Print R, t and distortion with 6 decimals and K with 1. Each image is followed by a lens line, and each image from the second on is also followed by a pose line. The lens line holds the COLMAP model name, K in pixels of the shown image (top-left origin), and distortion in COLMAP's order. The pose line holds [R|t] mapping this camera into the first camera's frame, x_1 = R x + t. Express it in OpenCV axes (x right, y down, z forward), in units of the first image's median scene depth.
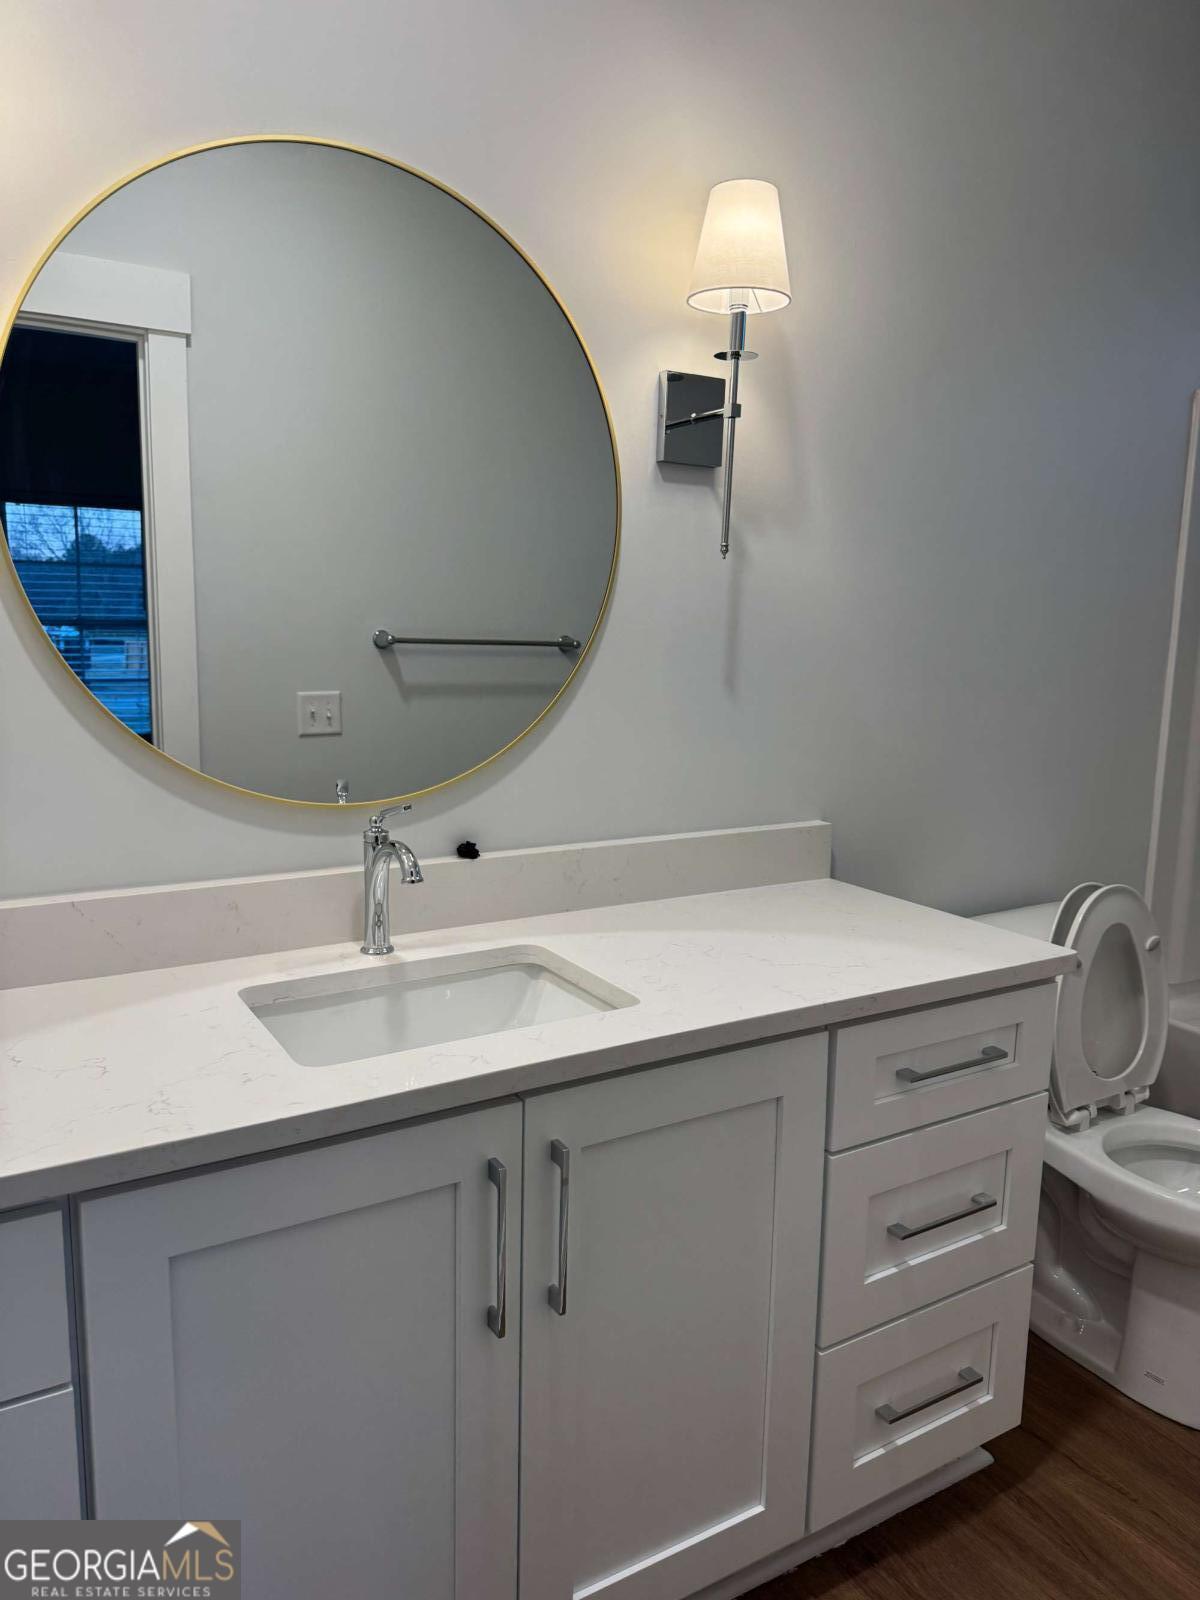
lens RADIAL K [[1124.7, 0, 600.0], [0, 1124.7, 800.0], [0, 0, 1]] dist [0.001343, -0.001223]
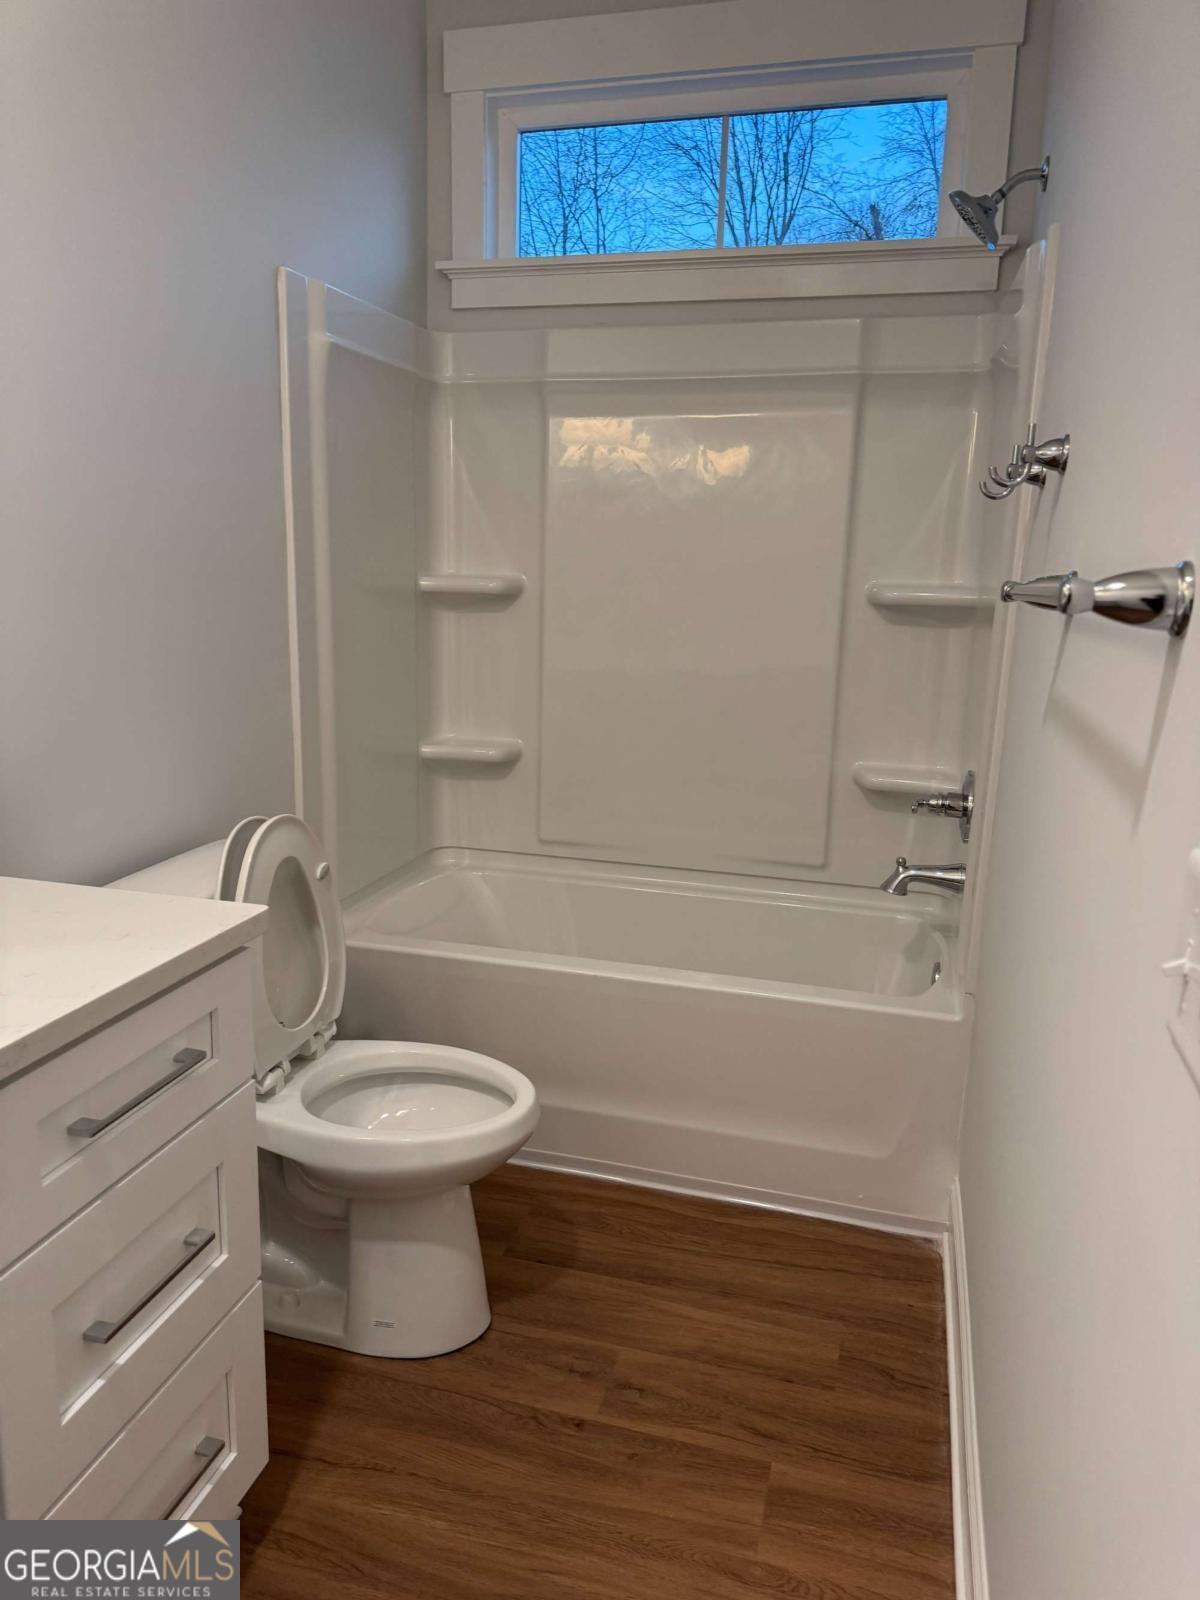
lens RADIAL K [[1124.7, 0, 600.0], [0, 1124.7, 800.0], [0, 0, 1]] dist [0.001343, -0.001223]
pose [[0.716574, -0.139431, 0.683433, 0.036932], [0.086444, 0.990015, 0.111342, -0.014394], [-0.692133, -0.020706, 0.721473, 0.202941]]
